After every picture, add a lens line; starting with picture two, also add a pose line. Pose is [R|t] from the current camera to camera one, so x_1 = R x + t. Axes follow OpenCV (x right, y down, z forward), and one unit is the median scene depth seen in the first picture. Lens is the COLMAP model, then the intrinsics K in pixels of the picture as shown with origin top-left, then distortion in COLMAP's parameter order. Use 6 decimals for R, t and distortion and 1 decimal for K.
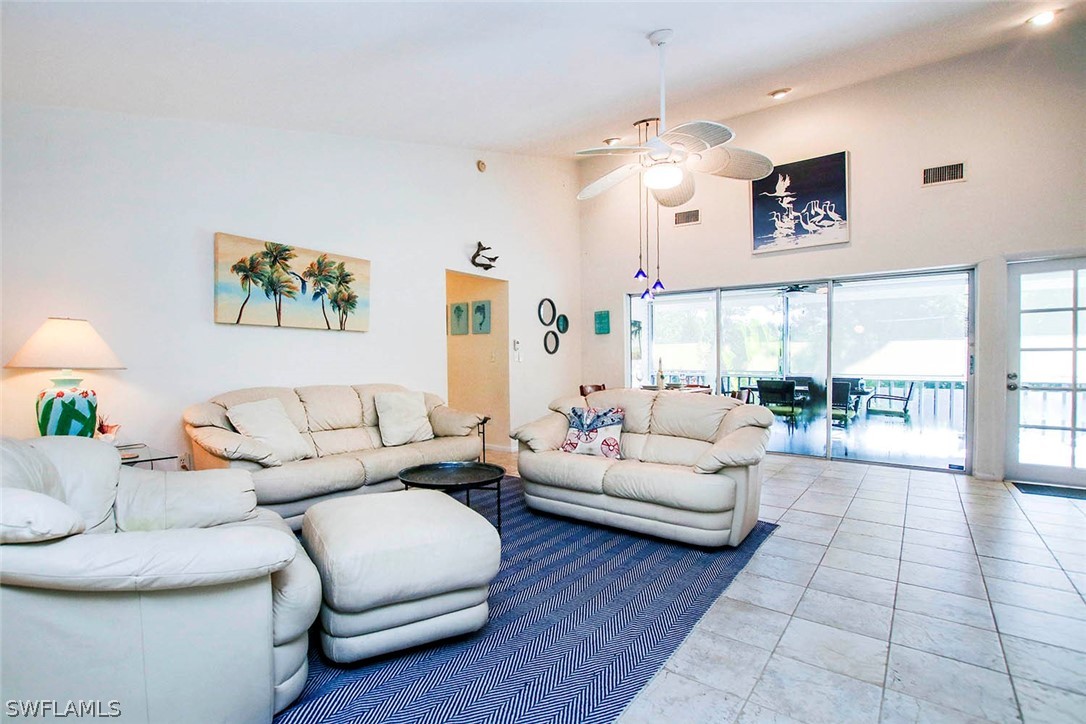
lens RADIAL K [[512.4, 0, 535.6], [0, 512.4, 357.4], [0, 0, 1]] dist [0.002421, 0.000046]
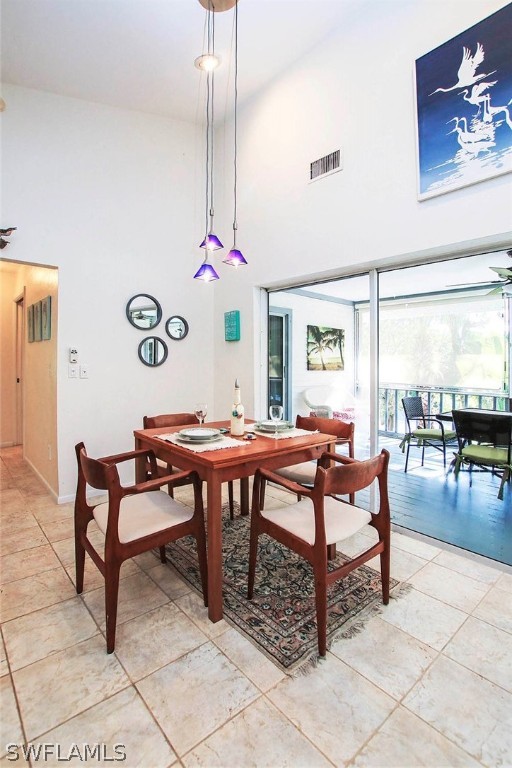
lens RADIAL K [[360.4, 0, 257.6], [0, 360.4, 352.9], [0, 0, 1]] dist [-0.003640, -0.000759]
pose [[0.977965, 0.000790, -0.208766, 0.339637], [-0.006445, 0.999631, -0.026405, -0.017582], [0.208668, 0.027169, 0.977609, 0.586023]]
